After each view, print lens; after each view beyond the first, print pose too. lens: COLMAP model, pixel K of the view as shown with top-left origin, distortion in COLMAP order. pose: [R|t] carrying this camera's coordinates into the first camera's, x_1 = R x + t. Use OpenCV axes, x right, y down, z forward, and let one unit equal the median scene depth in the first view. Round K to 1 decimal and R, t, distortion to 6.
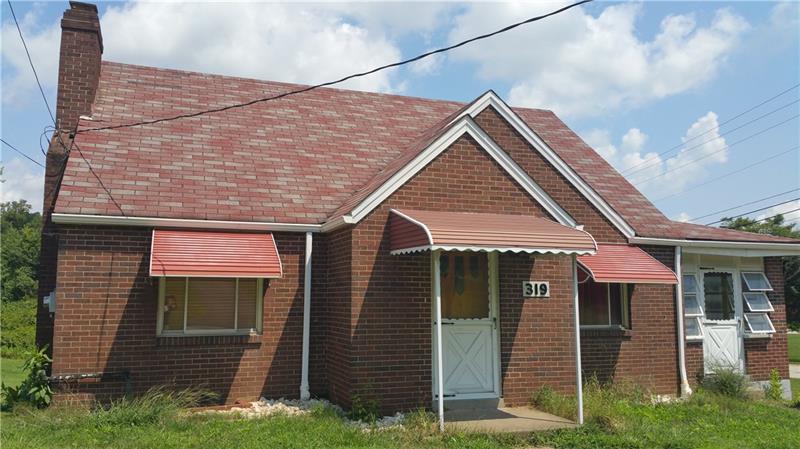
lens RADIAL K [[644.5, 0, 399.0], [0, 644.5, 228.8], [0, 0, 1]] dist [0.031252, -0.004693]
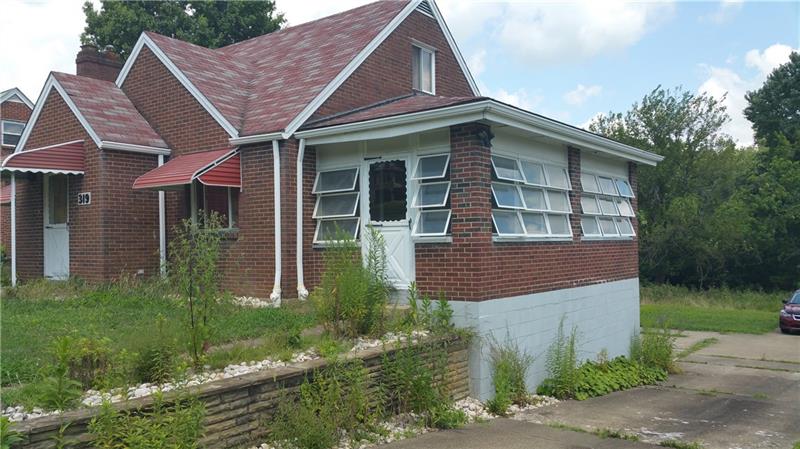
lens RADIAL K [[644.5, 0, 399.0], [0, 644.5, 228.8], [0, 0, 1]] dist [0.031252, -0.004693]
pose [[0.566550, -0.018928, -0.823810, 1.156544], [0.109233, 0.992639, 0.052315, 0.110716], [0.816756, -0.119626, 0.564446, 0.567638]]
